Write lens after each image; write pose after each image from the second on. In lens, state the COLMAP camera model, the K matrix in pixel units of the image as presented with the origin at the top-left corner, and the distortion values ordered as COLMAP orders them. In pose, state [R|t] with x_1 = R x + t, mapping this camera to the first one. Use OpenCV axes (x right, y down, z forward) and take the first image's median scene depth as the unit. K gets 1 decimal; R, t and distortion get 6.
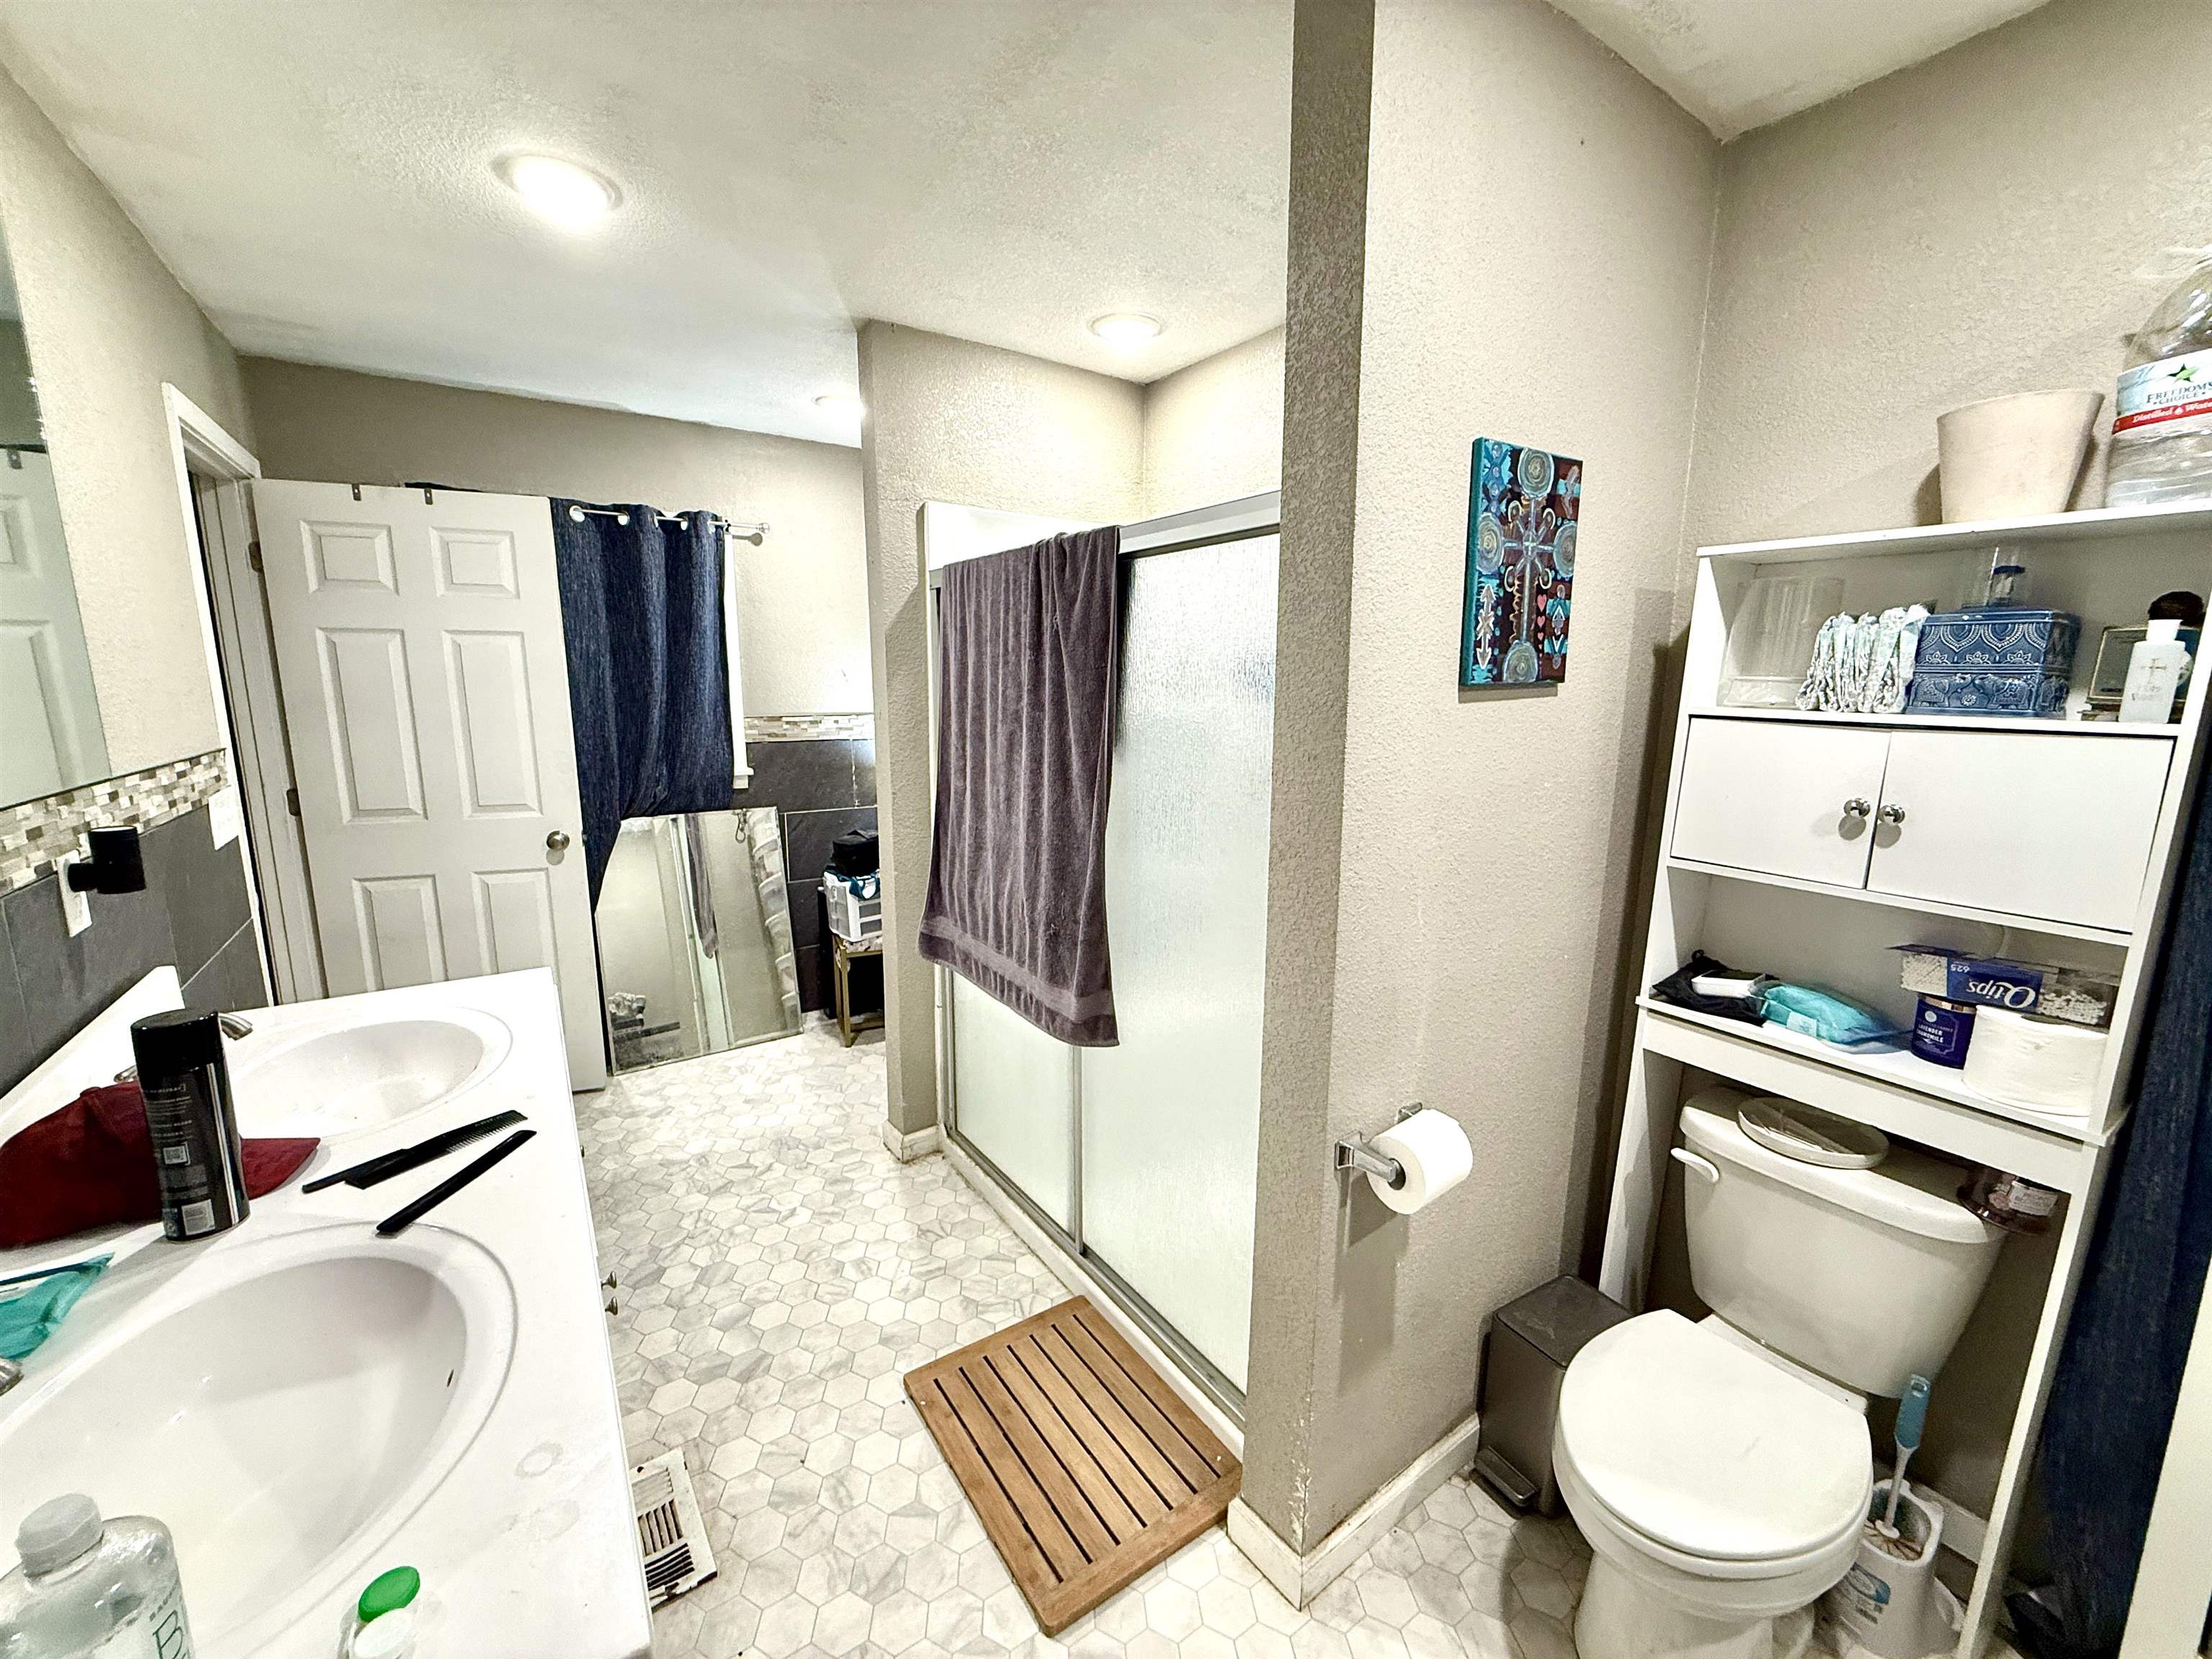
lens RADIAL K [[878.9, 0, 1102.9], [0, 878.9, 829.2], [0, 0, 1]] dist [-0.000494, 0.000069]
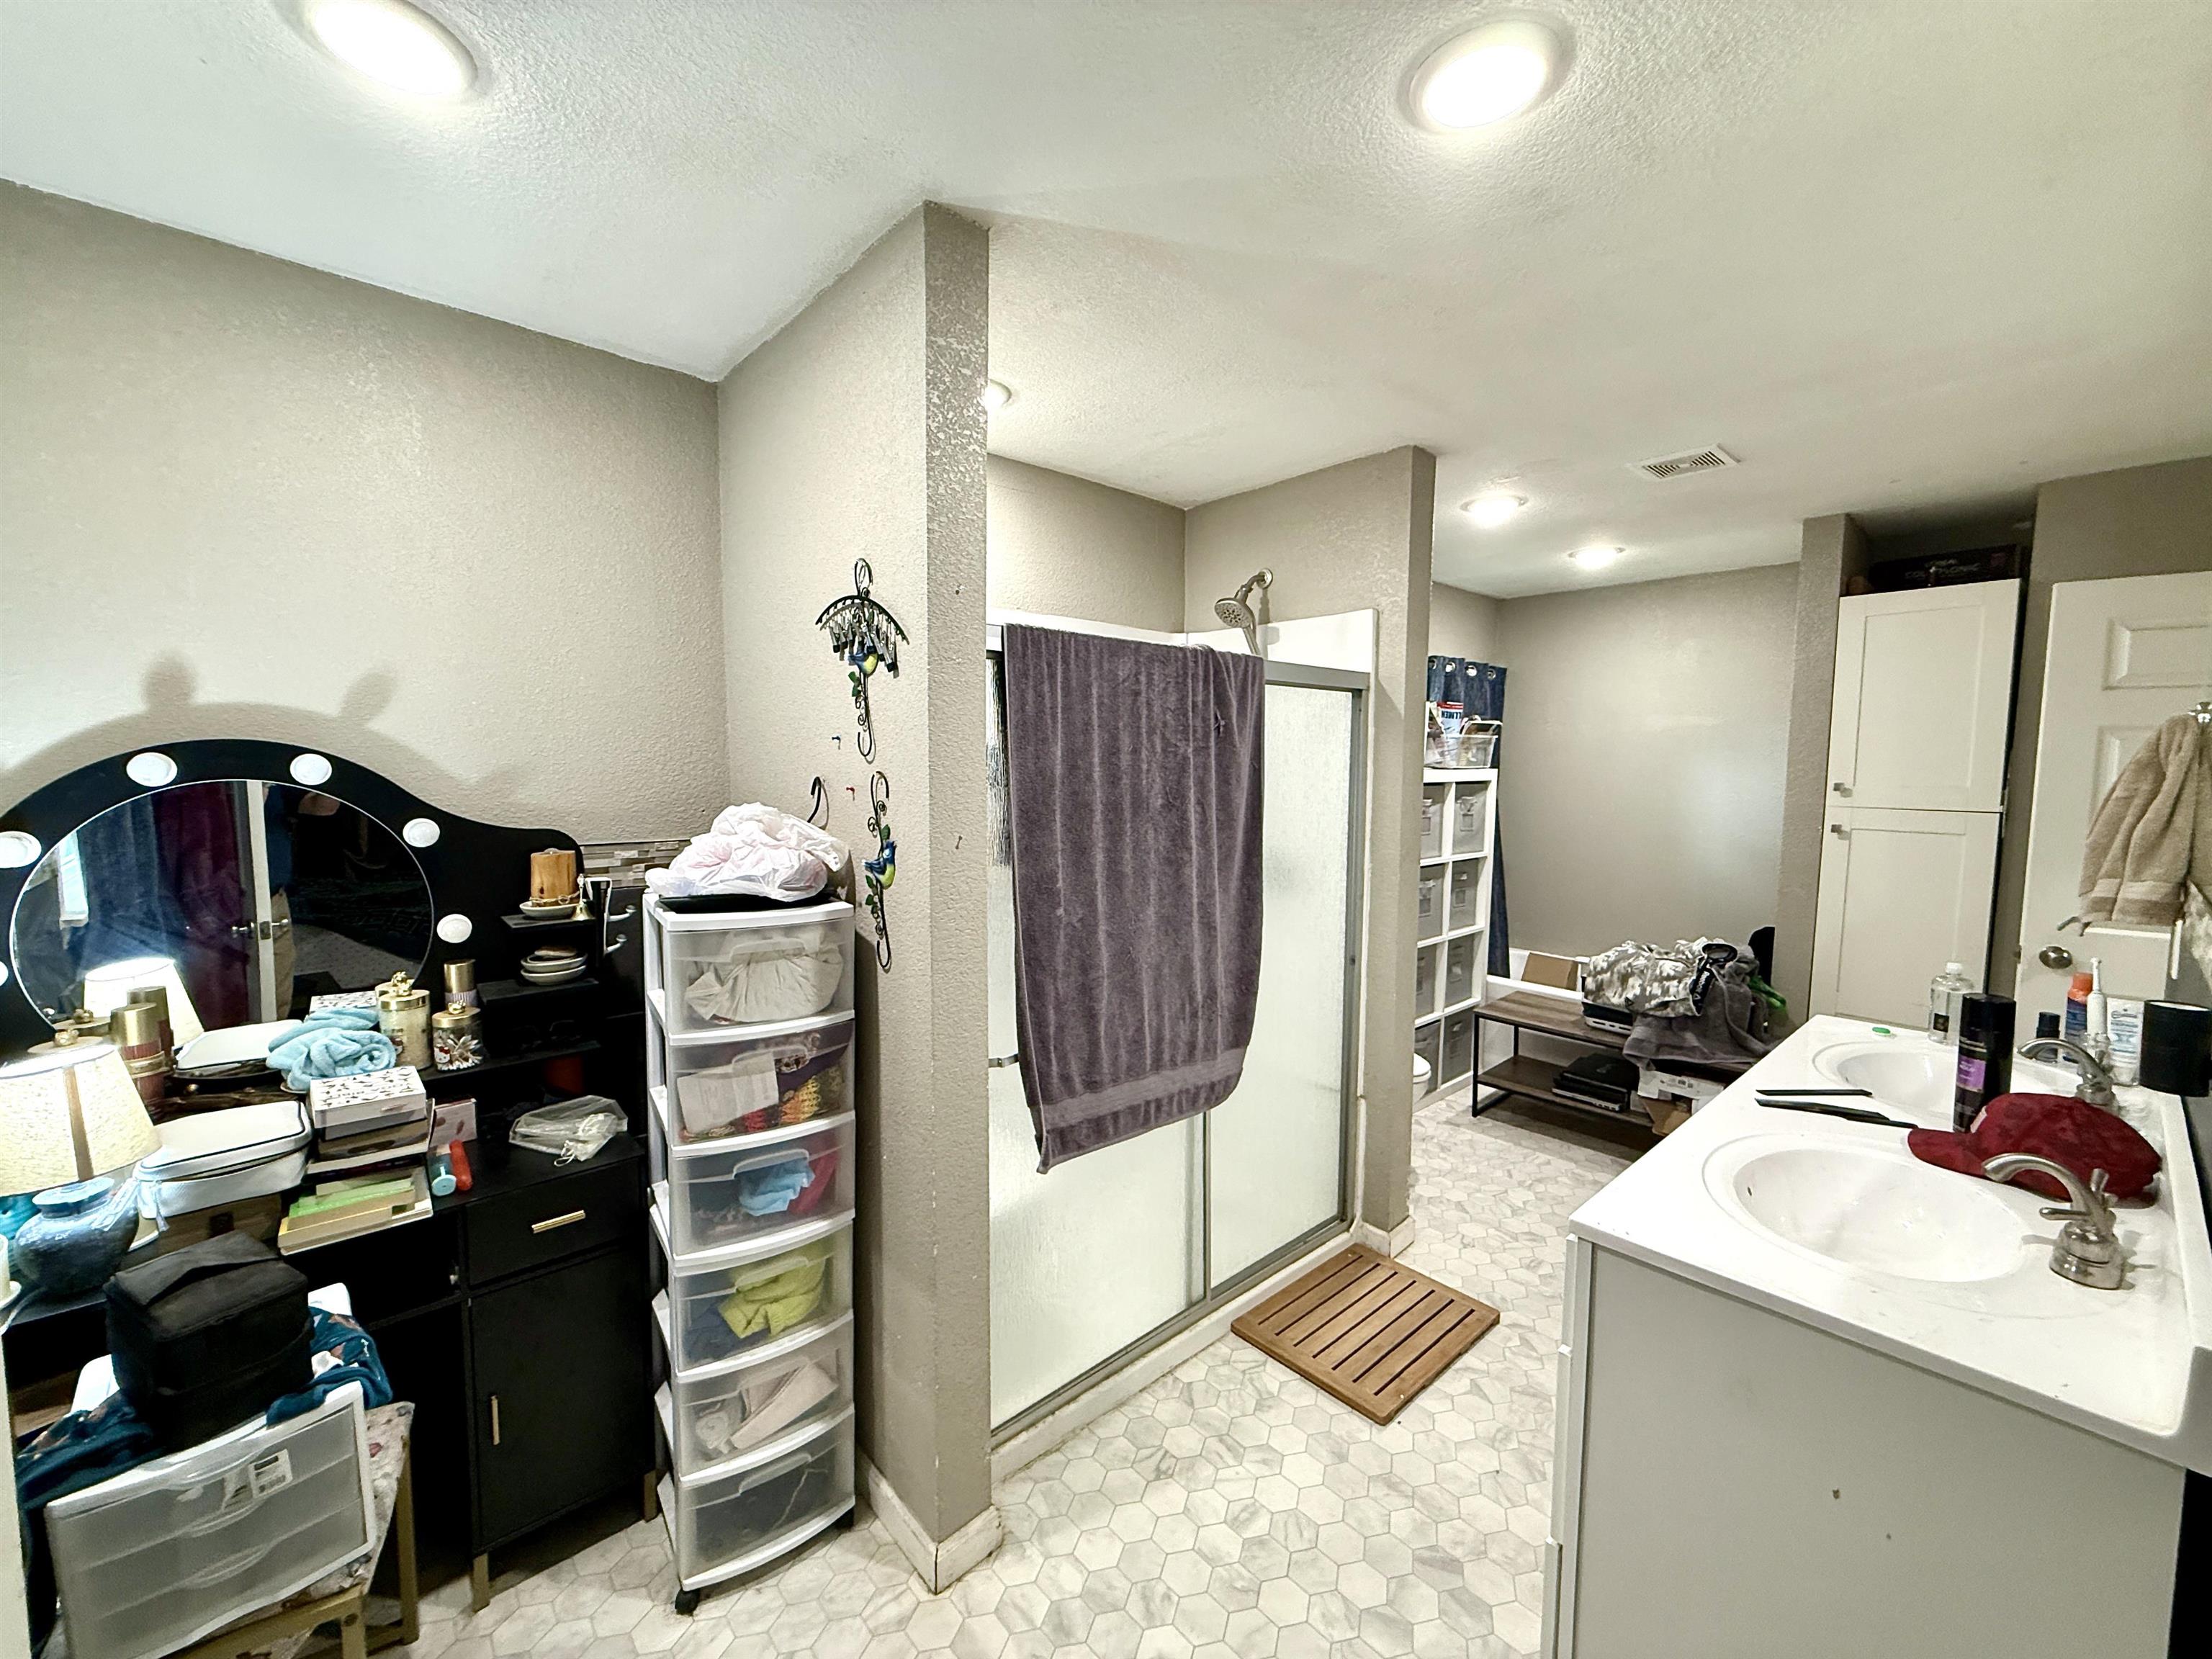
lens RADIAL K [[878.9, 0, 1102.9], [0, 878.9, 829.2], [0, 0, 1]] dist [-0.000494, 0.000069]
pose [[-0.126113, -0.090986, 0.987834, -1.006942], [0.159161, 0.981029, 0.110679, -0.222599], [-0.979165, 0.171183, -0.109239, 1.132613]]
